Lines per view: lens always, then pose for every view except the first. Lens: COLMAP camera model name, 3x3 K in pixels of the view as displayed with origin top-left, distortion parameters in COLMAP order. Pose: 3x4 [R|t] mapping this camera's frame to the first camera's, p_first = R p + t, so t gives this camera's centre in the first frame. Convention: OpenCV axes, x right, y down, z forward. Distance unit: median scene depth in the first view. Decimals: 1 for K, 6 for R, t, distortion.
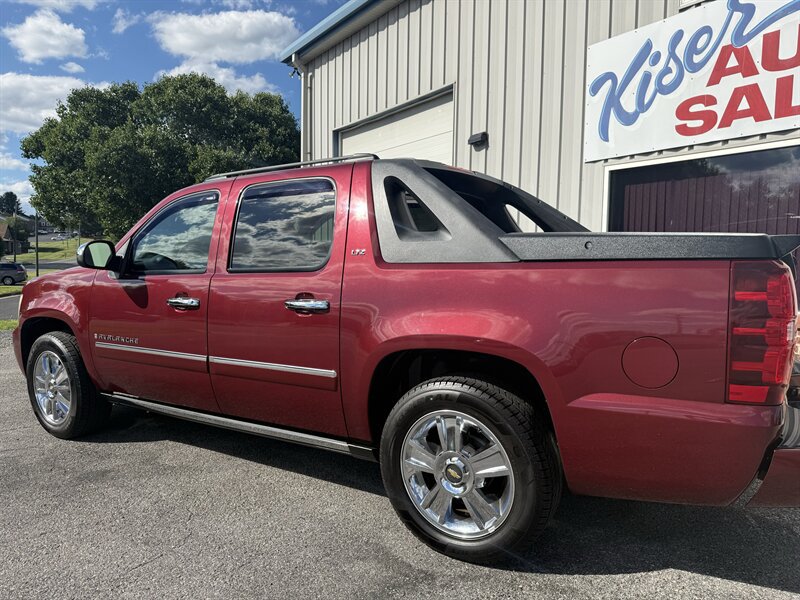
lens RADIAL K [[575.8, 0, 386.4], [0, 575.8, 292.3], [0, 0, 1]] dist [0.026906, -0.038552]
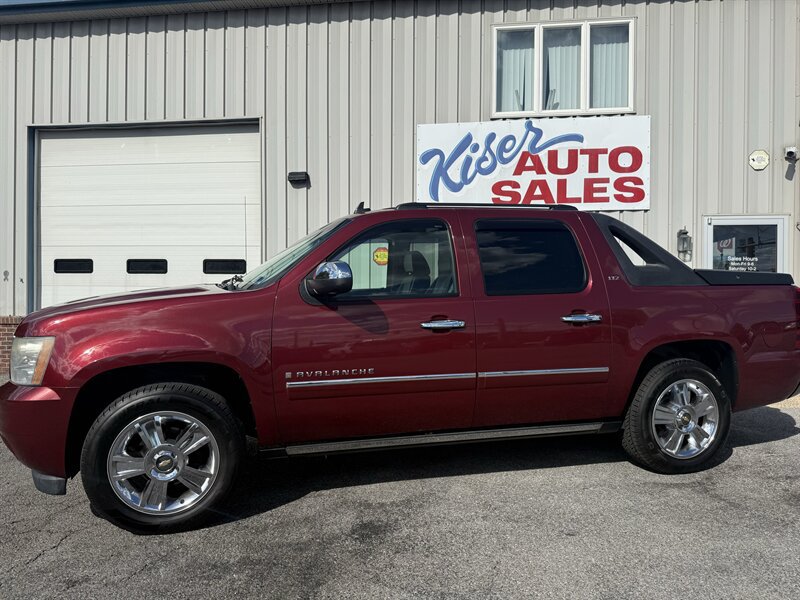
lens RADIAL K [[575.8, 0, 398.2], [0, 575.8, 303.0], [0, 0, 1]] dist [0.026906, -0.038552]
pose [[0.652527, -0.008659, 0.757716, -0.682791], [0.046987, 0.998473, -0.029054, 0.003939], [-0.756307, 0.054561, 0.651937, 0.235173]]
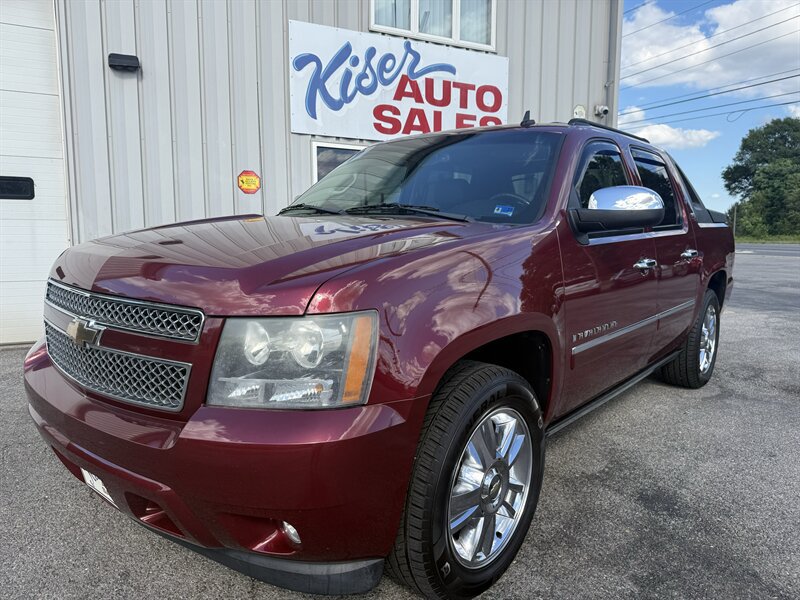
lens RADIAL K [[575.8, 0, 405.3], [0, 575.8, 306.1], [0, 0, 1]] dist [0.026906, -0.038552]
pose [[0.091700, -0.123204, 0.988136, -0.755229], [0.060781, 0.991159, 0.117941, -0.026398], [-0.993930, 0.049245, 0.098378, 0.756505]]
